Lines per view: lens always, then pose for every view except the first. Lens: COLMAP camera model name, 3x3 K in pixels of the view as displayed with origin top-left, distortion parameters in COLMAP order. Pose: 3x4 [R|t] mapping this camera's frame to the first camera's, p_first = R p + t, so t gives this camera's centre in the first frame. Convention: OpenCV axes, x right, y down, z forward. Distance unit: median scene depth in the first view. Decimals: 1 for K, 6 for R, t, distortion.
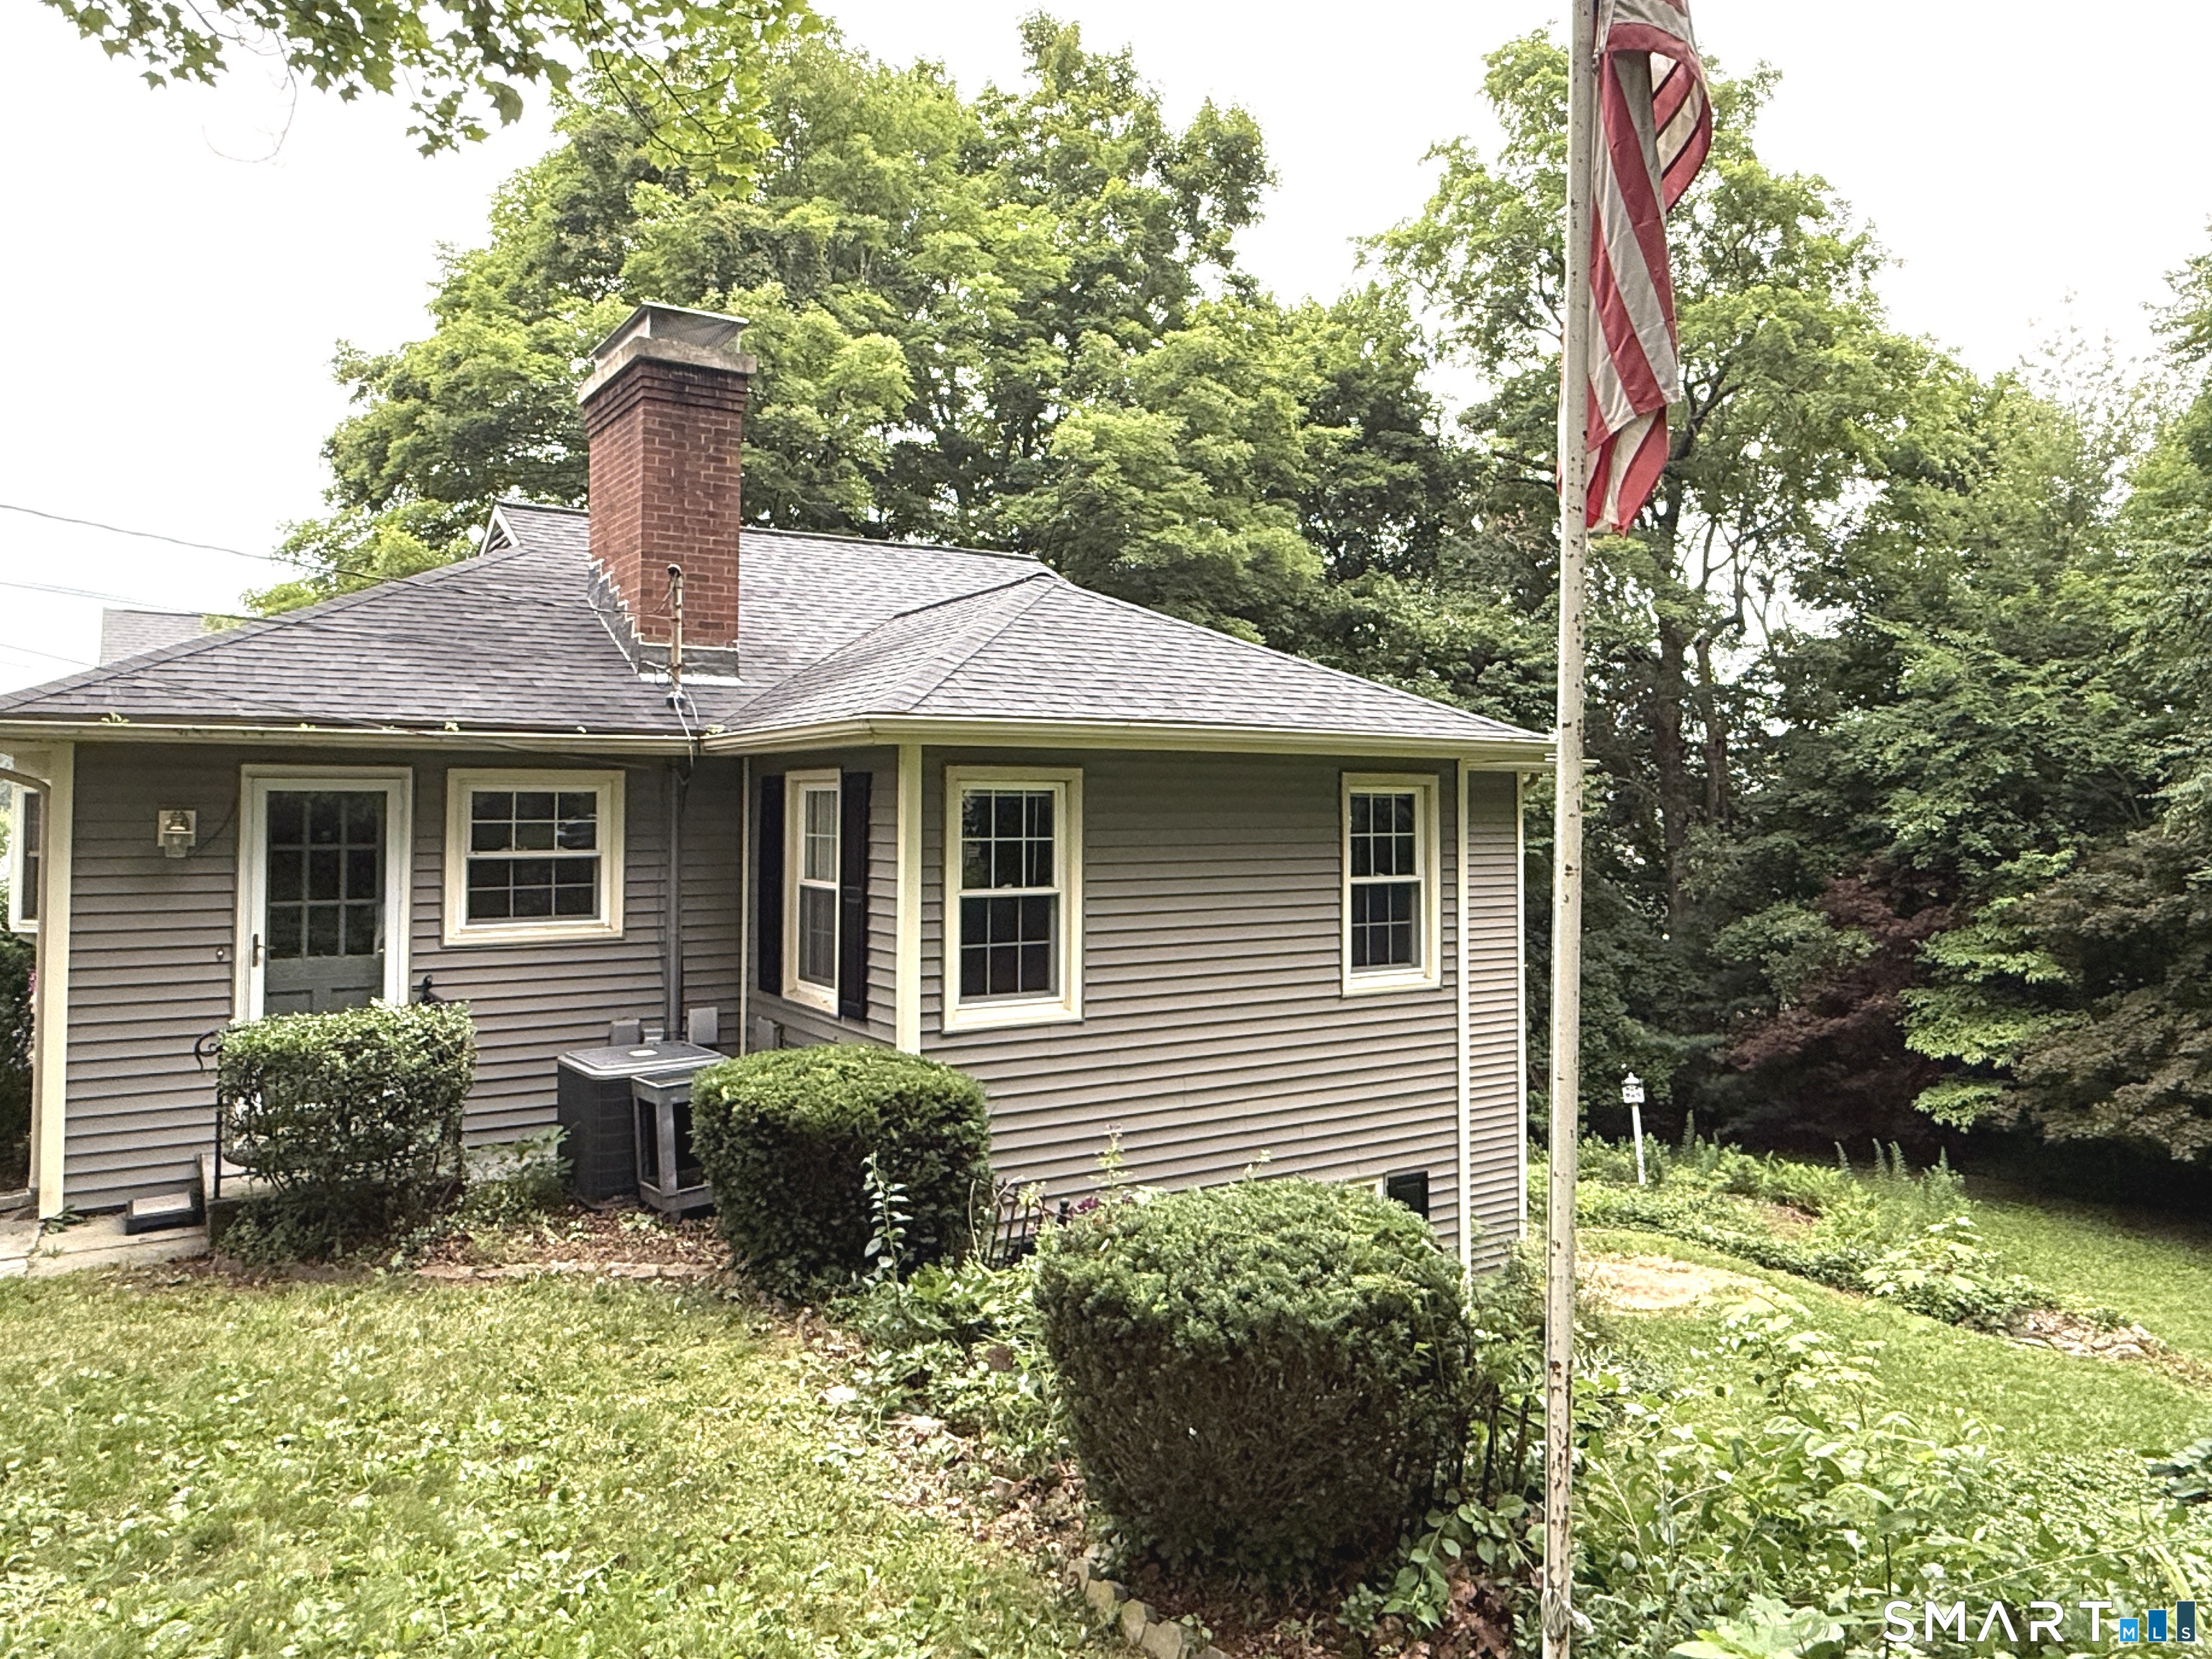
lens RADIAL K [[1493.5, 0, 1067.2], [0, 1493.5, 752.1], [0, 0, 1]] dist [-0.001416, 0.005518]
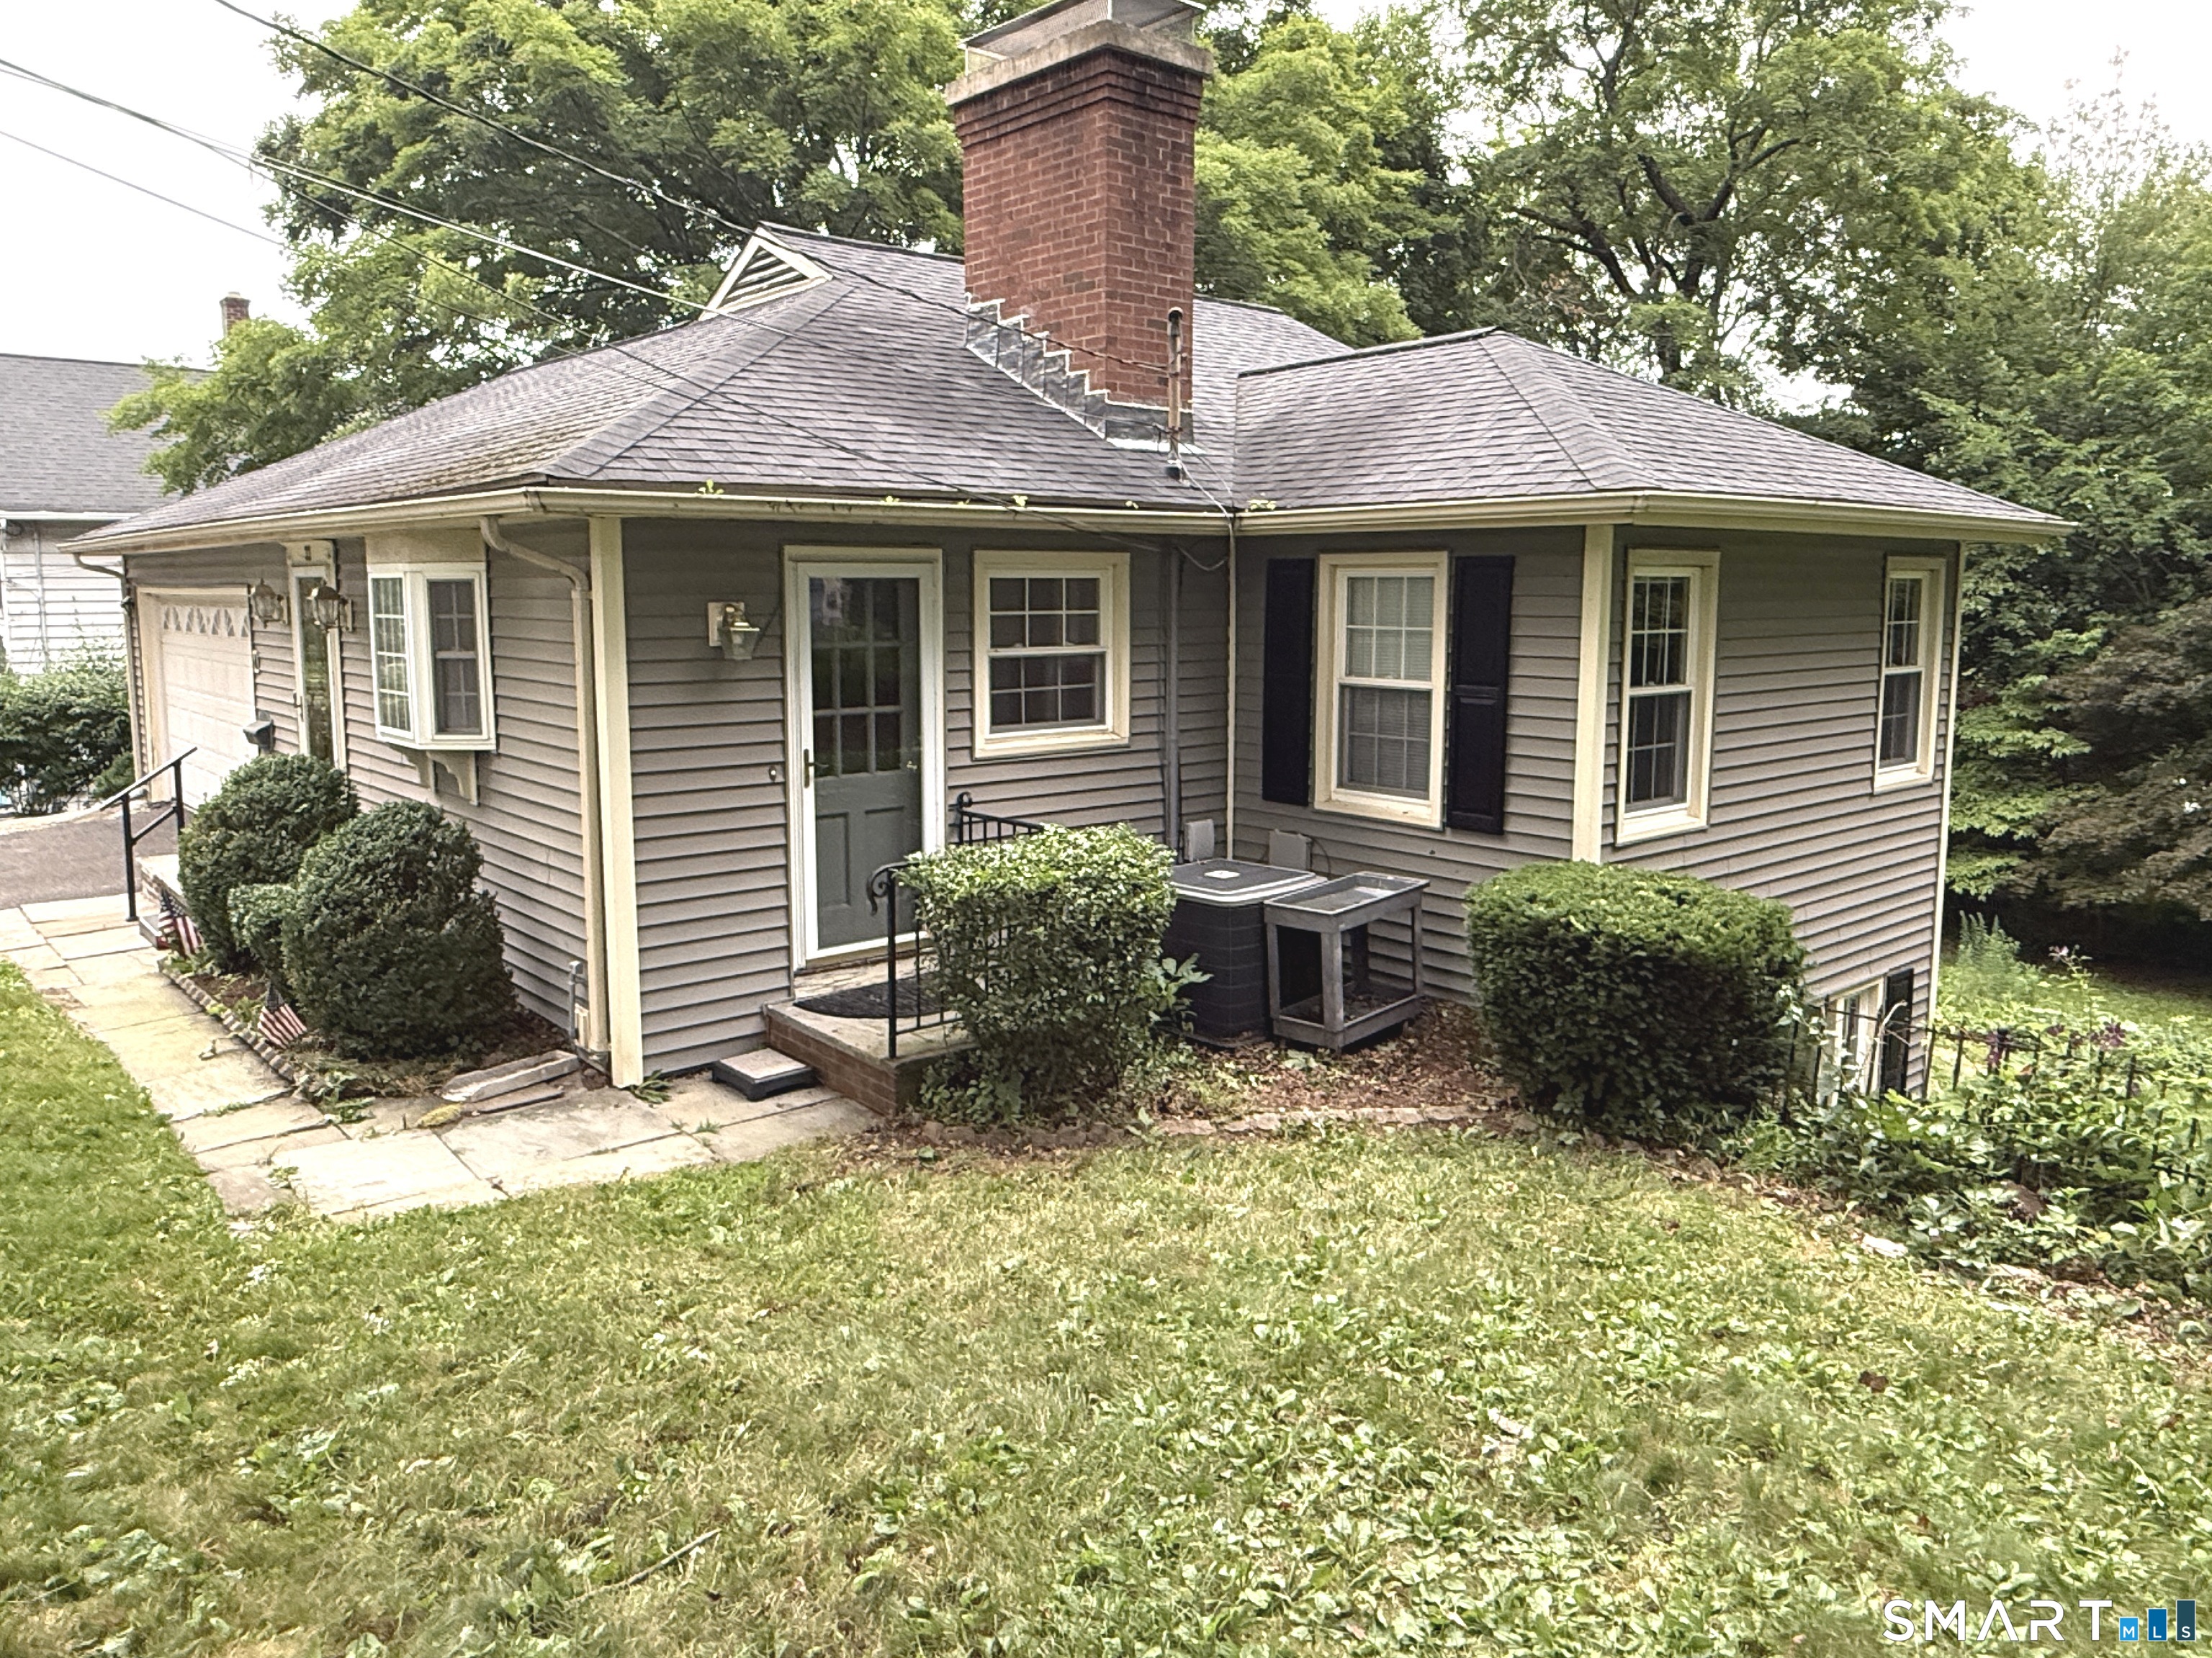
lens RADIAL K [[1553.2, 0, 1104.6], [0, 1553.2, 772.0], [0, 0, 1]] dist [0.002586, 0.002722]
pose [[0.990165, -0.017538, 0.138799, -0.450403], [-0.004355, 0.987767, 0.155877, -0.002430], [-0.139835, -0.154948, 0.977976, 0.106704]]
